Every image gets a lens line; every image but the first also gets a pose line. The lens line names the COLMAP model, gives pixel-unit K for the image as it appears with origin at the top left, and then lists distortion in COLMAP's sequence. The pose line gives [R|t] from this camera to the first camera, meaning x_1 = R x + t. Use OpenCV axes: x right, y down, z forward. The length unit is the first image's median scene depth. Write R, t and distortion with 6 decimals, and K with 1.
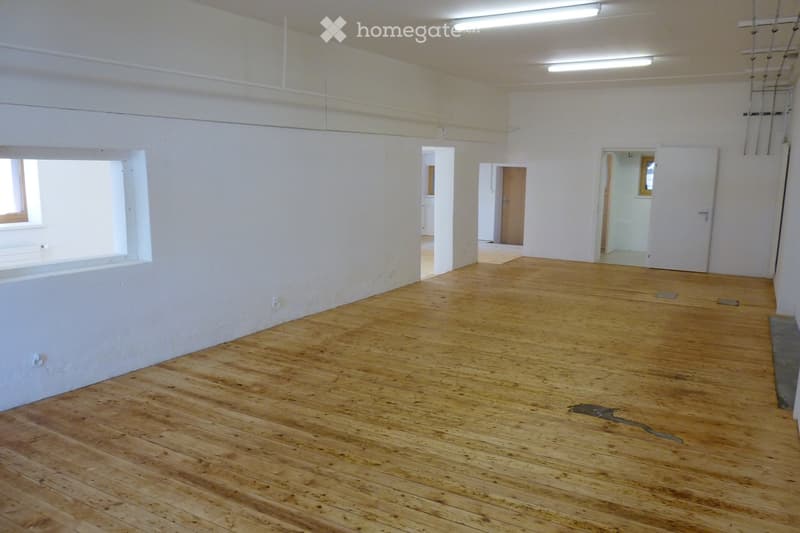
lens RADIAL K [[602.7, 0, 397.2], [0, 602.7, 262.3], [0, 0, 1]] dist [-0.052108, 0.022753]
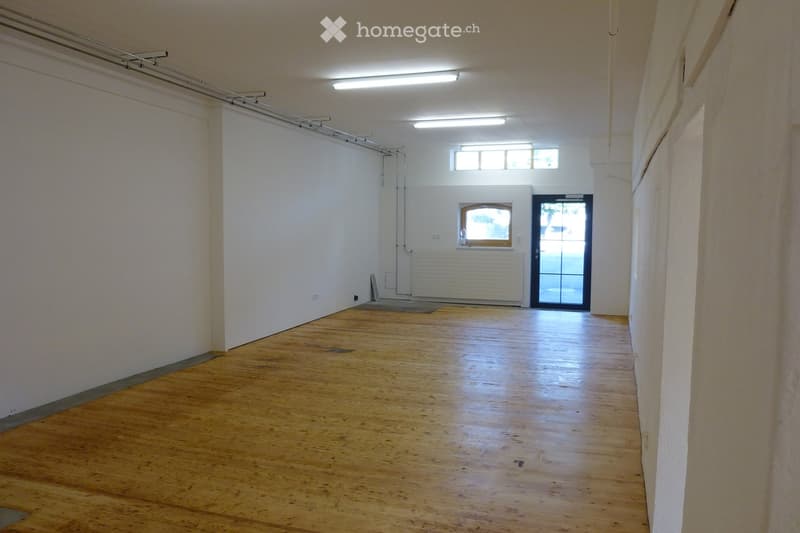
lens RADIAL K [[602.7, 0, 395.7], [0, 602.7, 267.7], [0, 0, 1]] dist [-0.052108, 0.022753]
pose [[-0.980486, -0.005008, -0.196523, 0.218278], [-0.049833, 0.973356, 0.223820, -0.163001], [0.190166, 0.229245, -0.954612, 1.115356]]
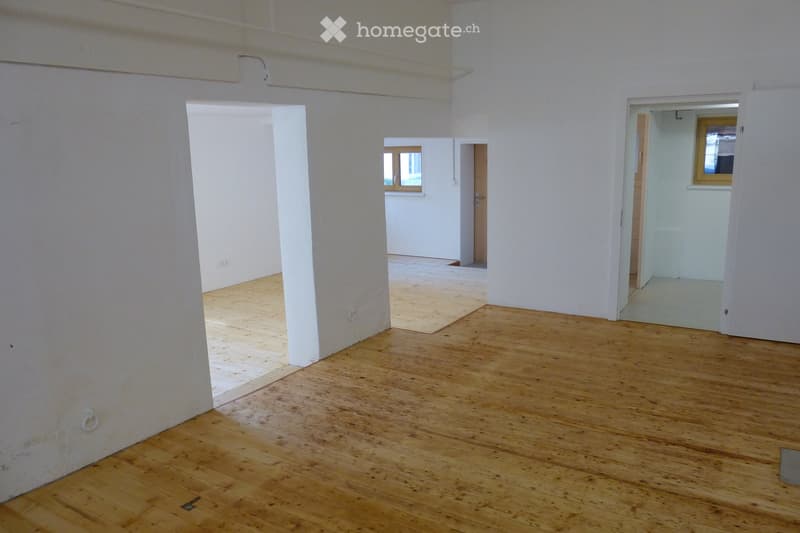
lens RADIAL K [[602.7, 0, 404.3], [0, 602.7, 268.6], [0, 0, 1]] dist [-0.052108, 0.022753]
pose [[0.998912, -0.030211, -0.035528, 0.175500], [0.031365, 0.998983, 0.032377, -0.071992], [0.034514, -0.033456, 0.998844, 0.508176]]
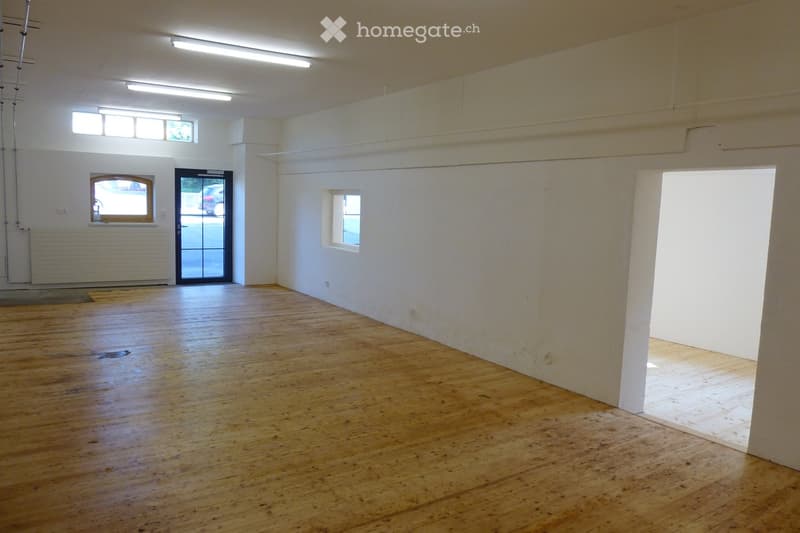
lens RADIAL K [[602.7, 0, 407.0], [0, 602.7, 262.6], [0, 0, 1]] dist [-0.052108, 0.022753]
pose [[-0.430324, 0.062845, -0.900484, 0.549882], [-0.181319, 0.971223, 0.154431, -0.134312], [0.884276, 0.229730, -0.406545, 0.910328]]
